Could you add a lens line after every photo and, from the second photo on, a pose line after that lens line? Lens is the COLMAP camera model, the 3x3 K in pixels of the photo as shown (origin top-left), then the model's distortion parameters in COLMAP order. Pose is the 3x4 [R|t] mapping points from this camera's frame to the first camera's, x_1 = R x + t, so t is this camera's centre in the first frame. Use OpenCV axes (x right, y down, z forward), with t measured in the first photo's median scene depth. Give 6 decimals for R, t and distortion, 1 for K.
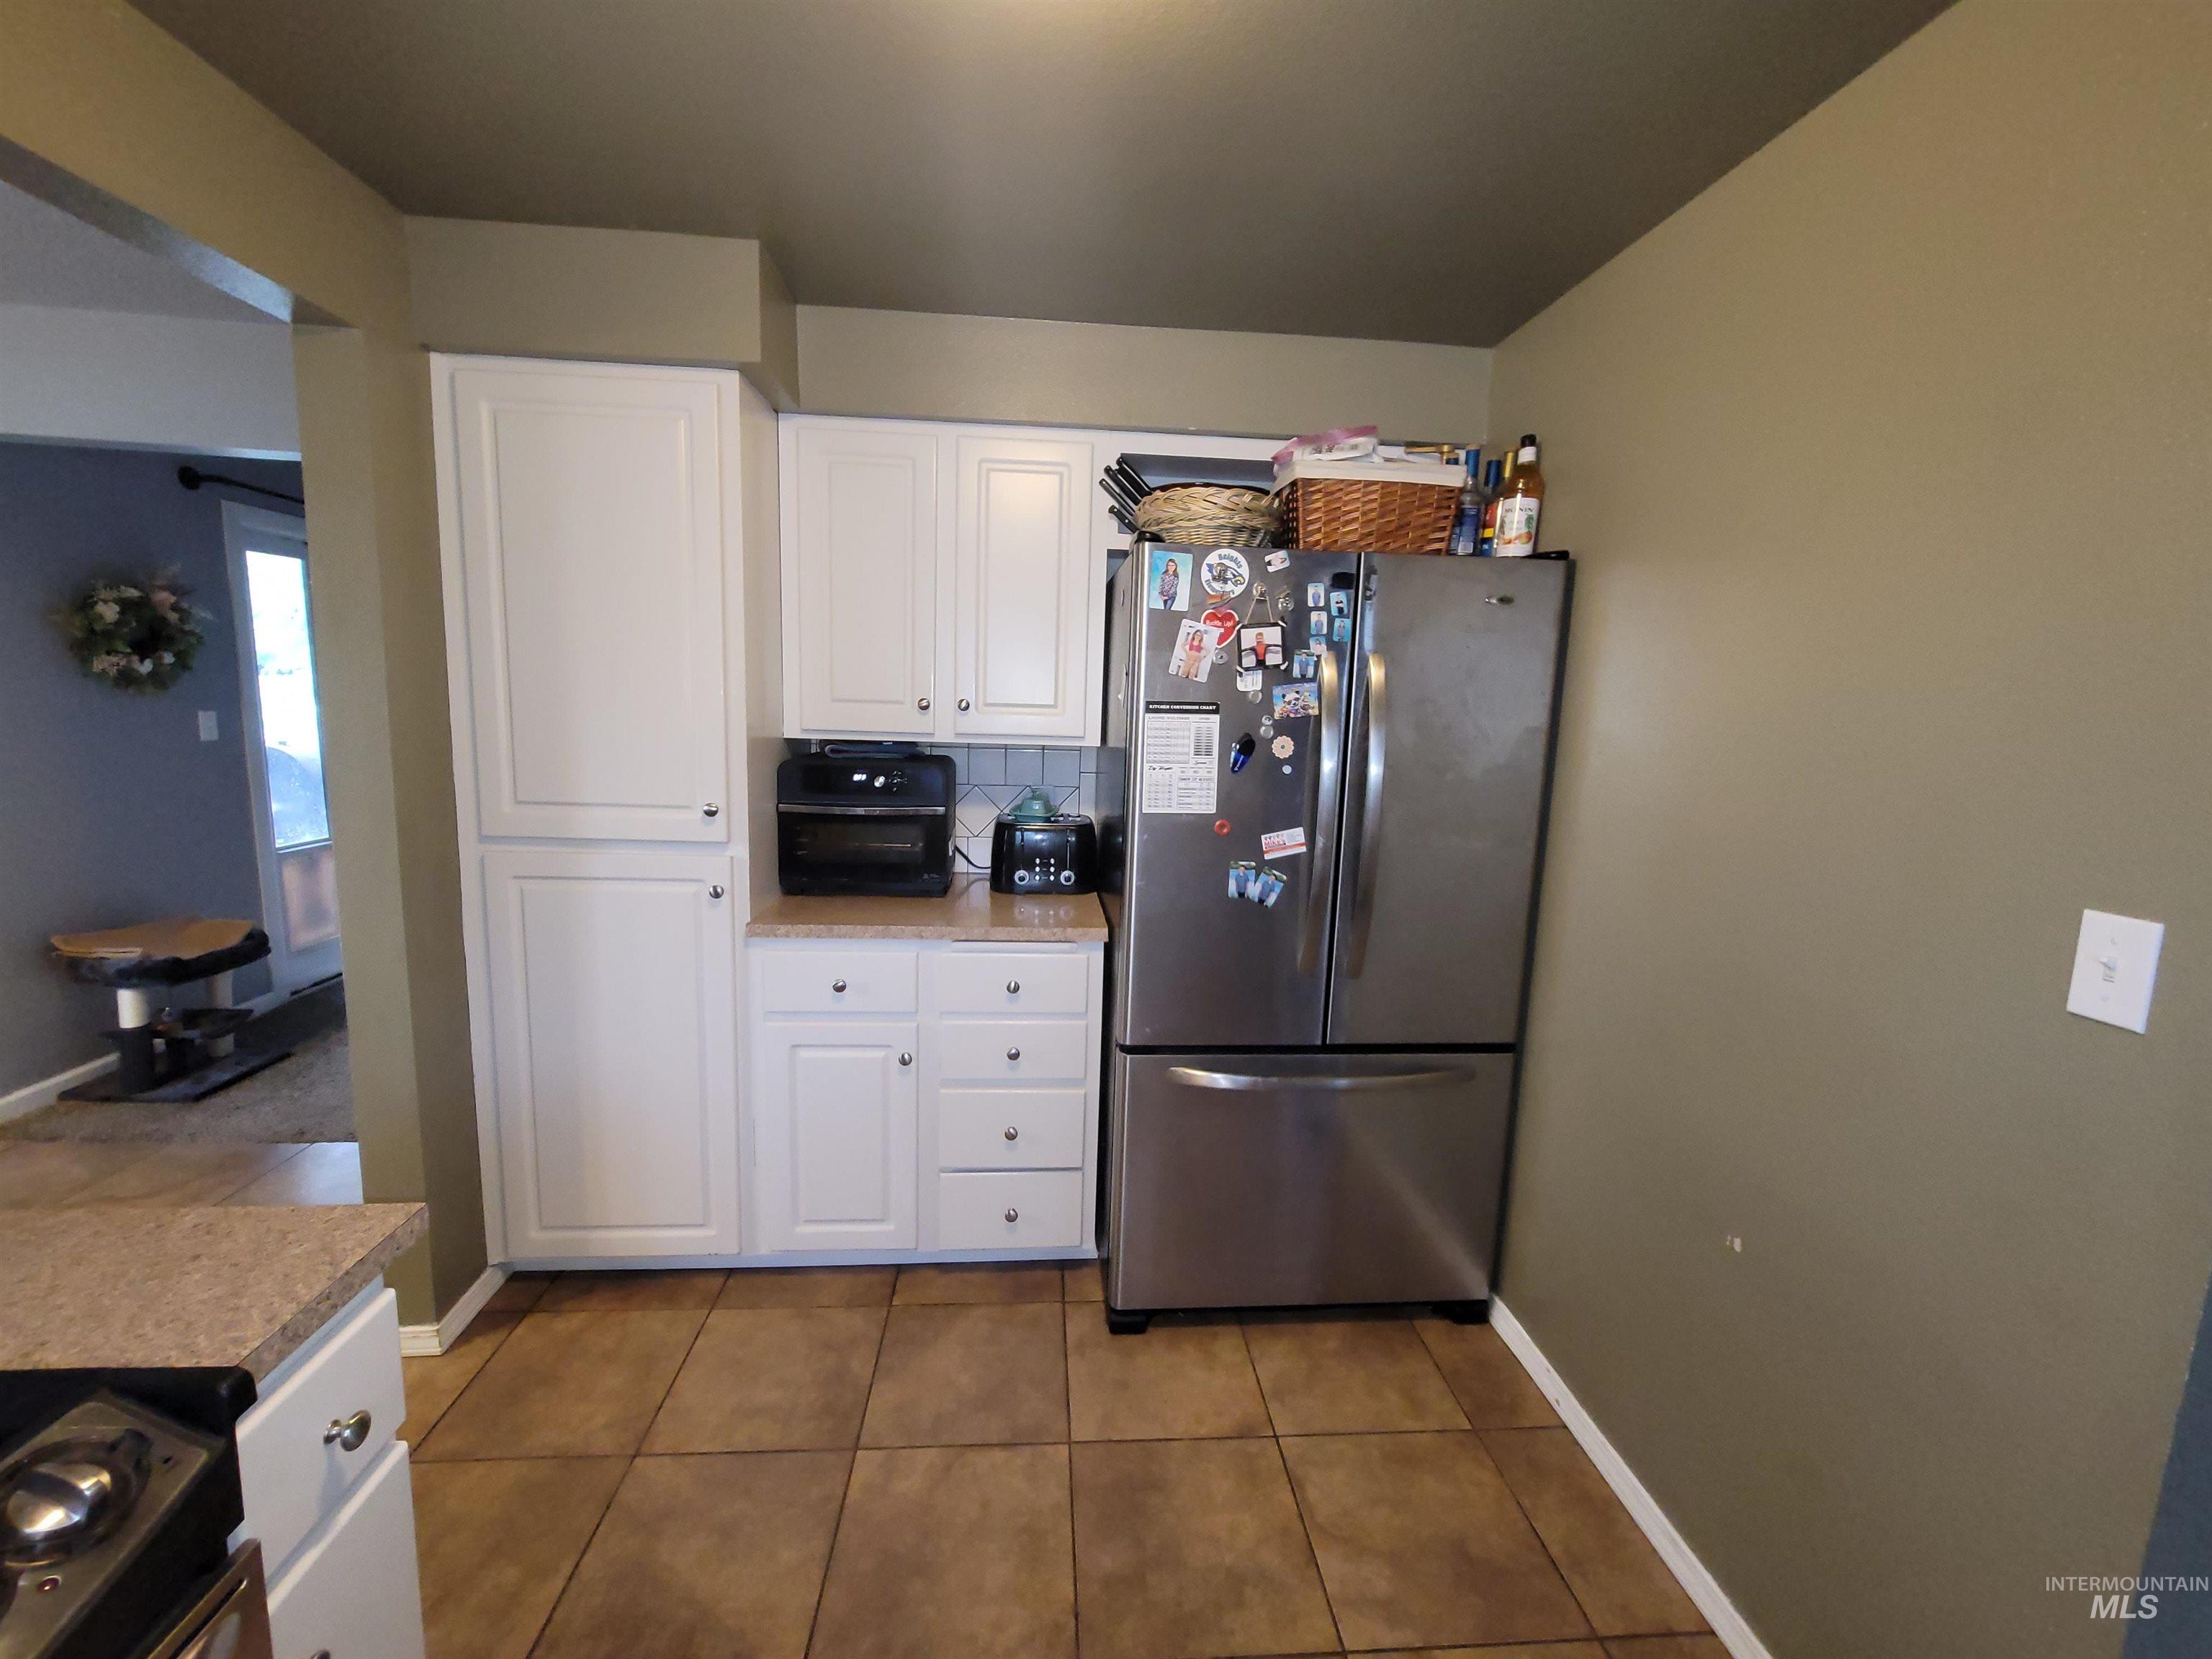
lens RADIAL K [[907.4, 0, 1100.7], [0, 907.4, 822.5], [0, 0, 1]] dist [-0.008101, 0.004229]
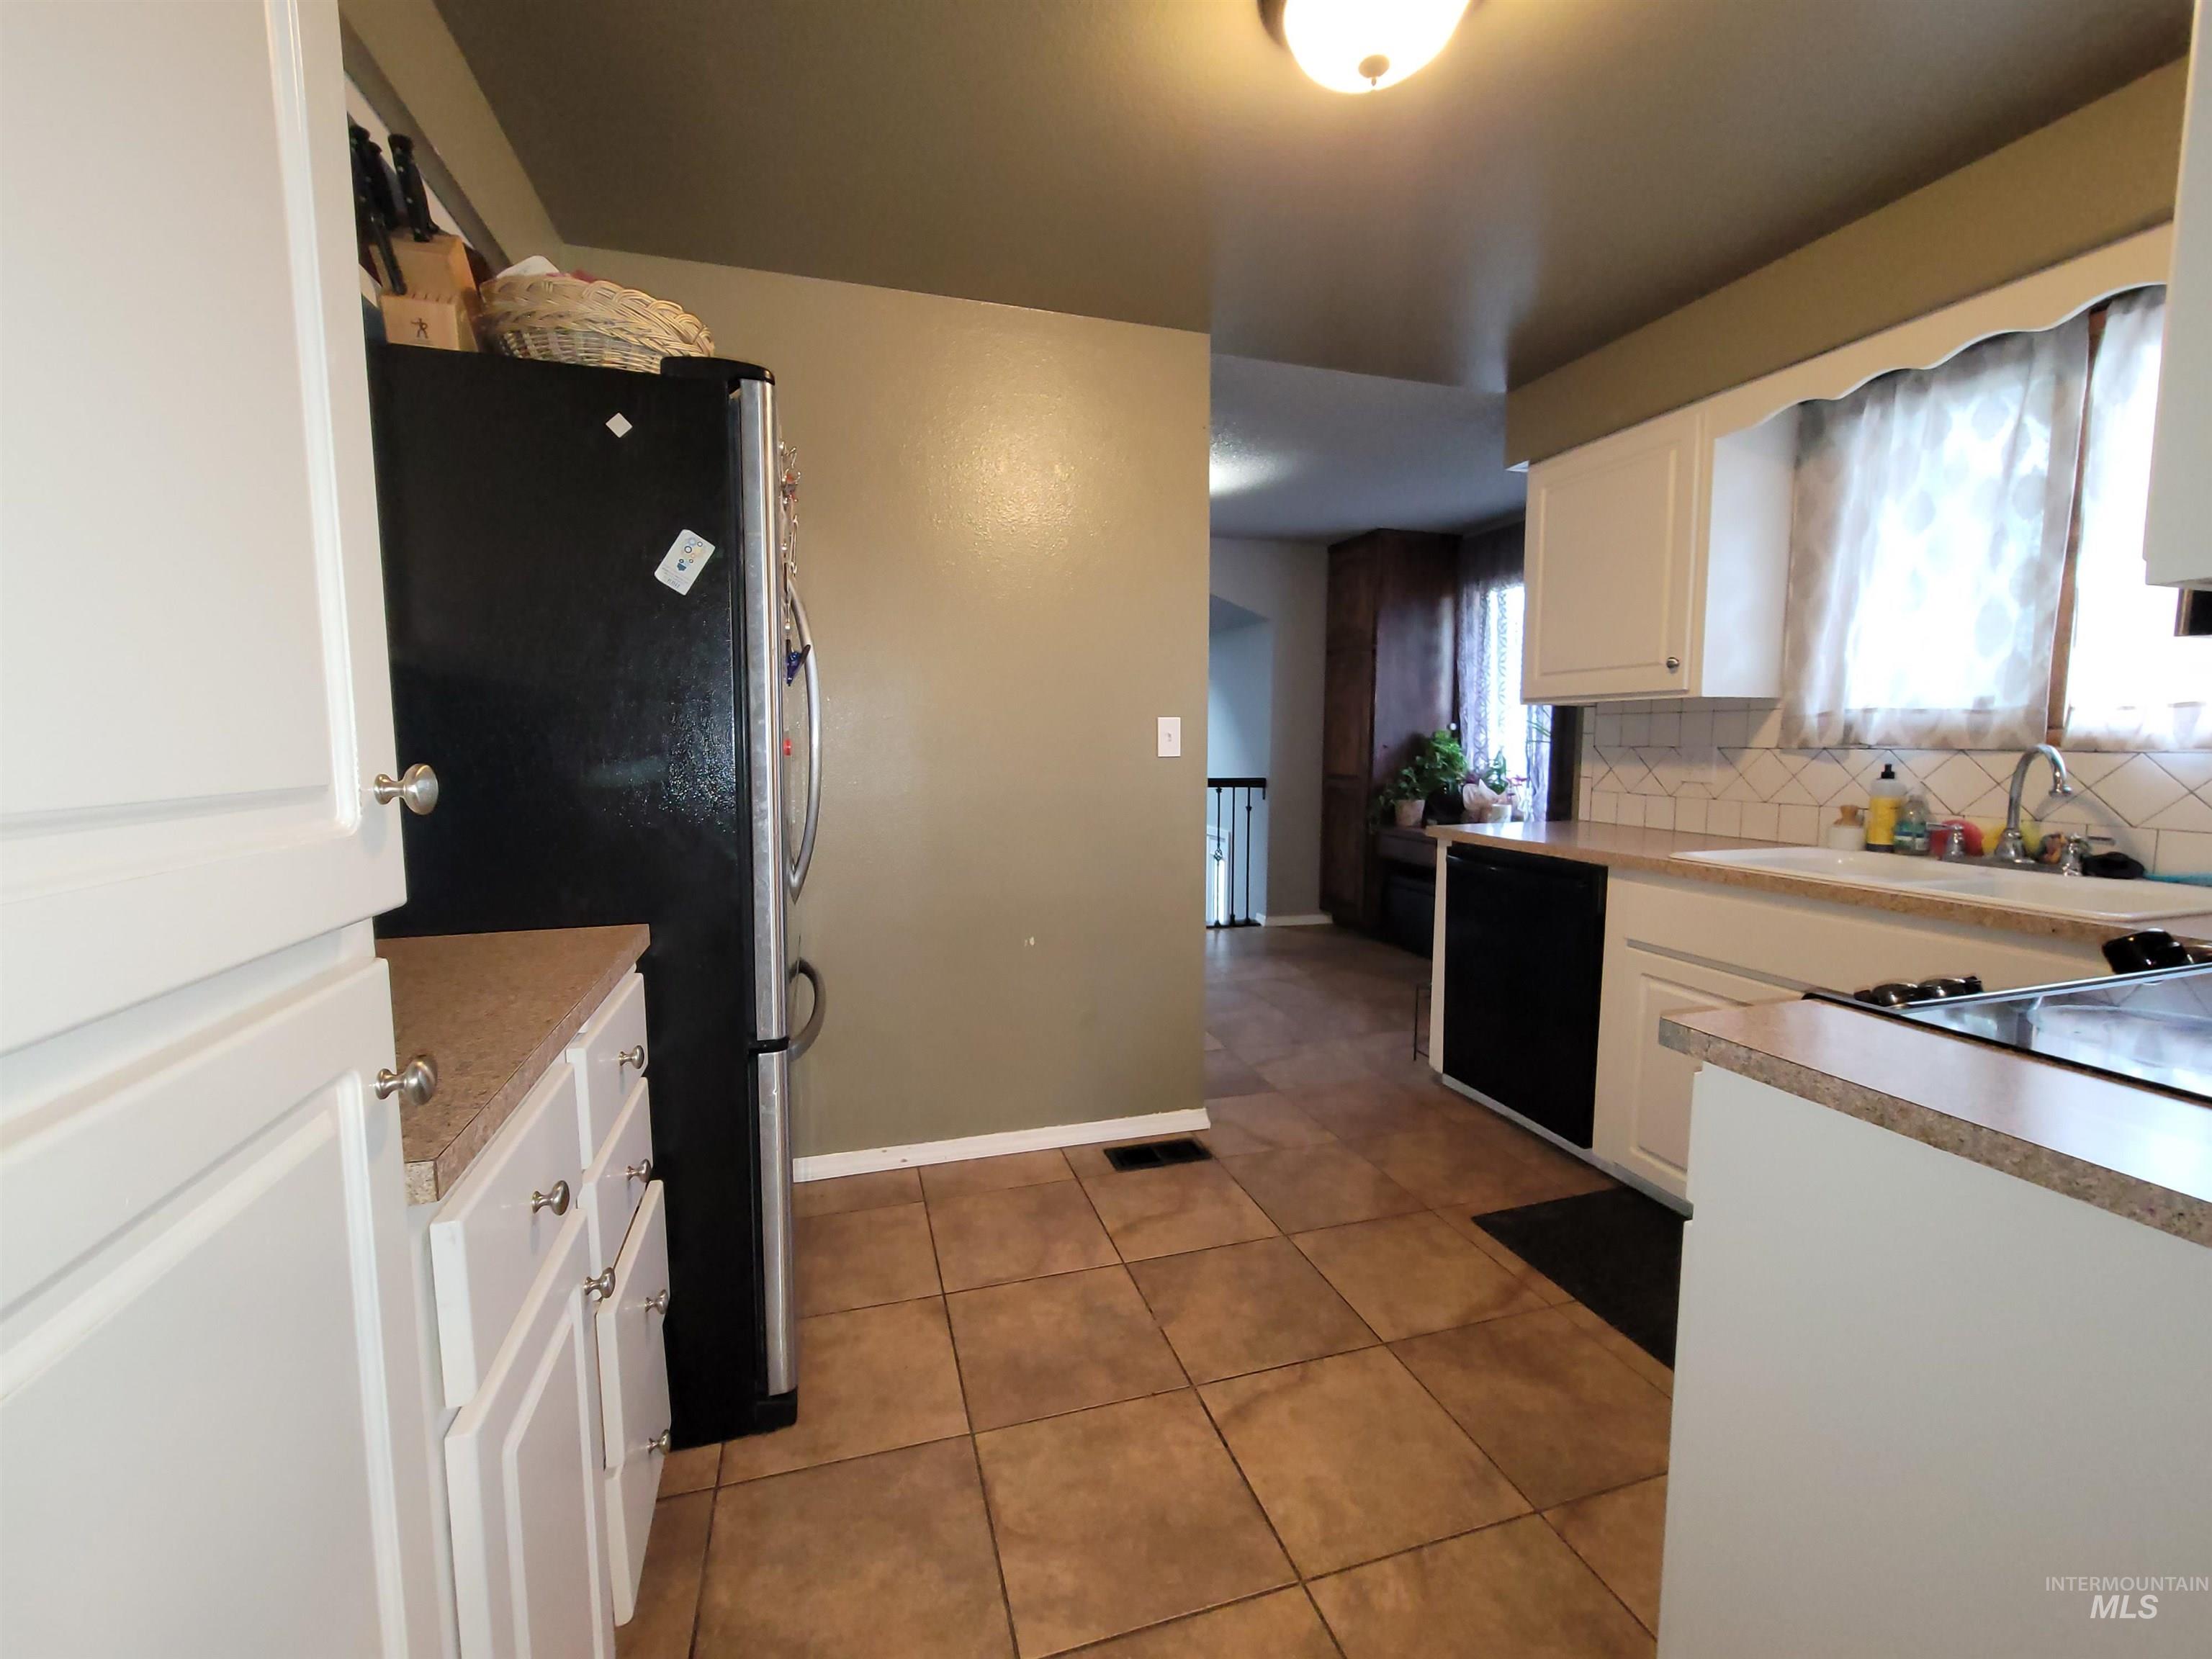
lens RADIAL K [[907.4, 0, 1100.7], [0, 907.4, 822.5], [0, 0, 1]] dist [-0.008101, 0.004229]
pose [[-0.216624, -0.127228, 0.967929, -0.733229], [0.131349, 0.978659, 0.158035, -0.021611], [-0.967379, 0.161370, -0.195290, 0.829281]]
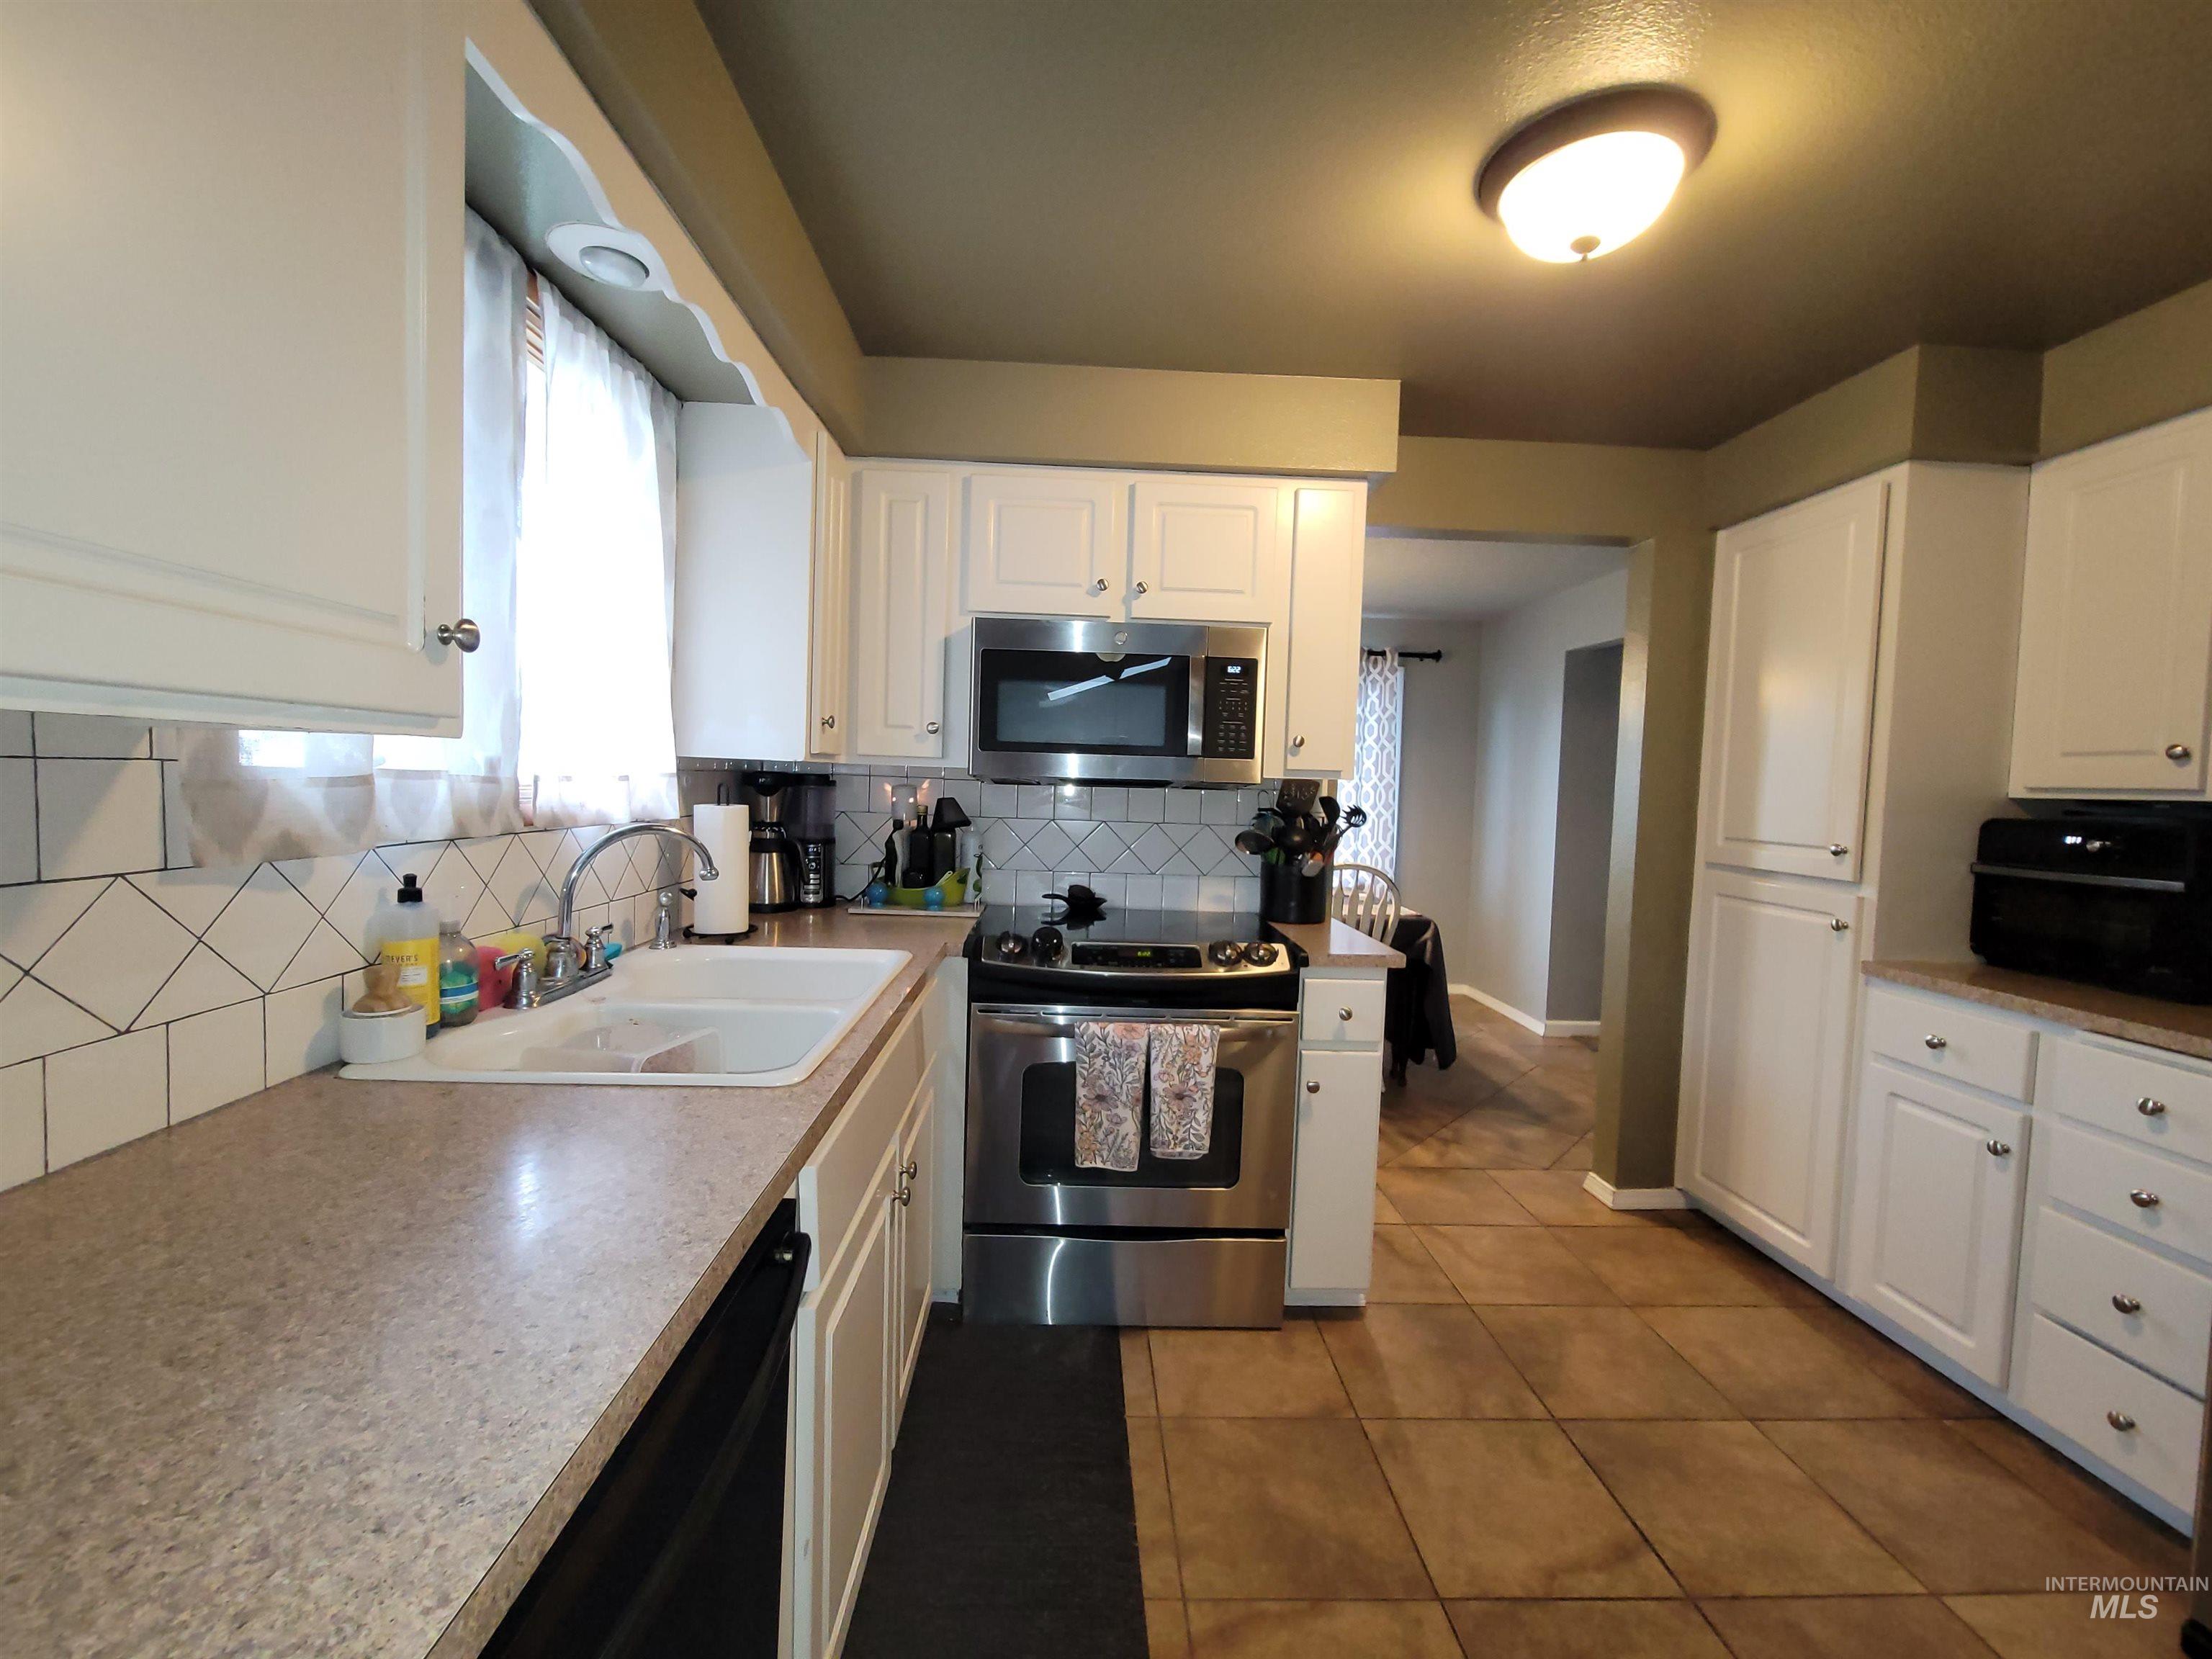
lens RADIAL K [[907.4, 0, 1100.7], [0, 907.4, 822.5], [0, 0, 1]] dist [-0.008101, 0.004229]
pose [[-0.035747, 0.011171, -0.999298, 0.709707], [-0.171864, 0.984971, 0.017159, 0.088341], [0.984472, 0.172356, -0.033290, 0.127407]]
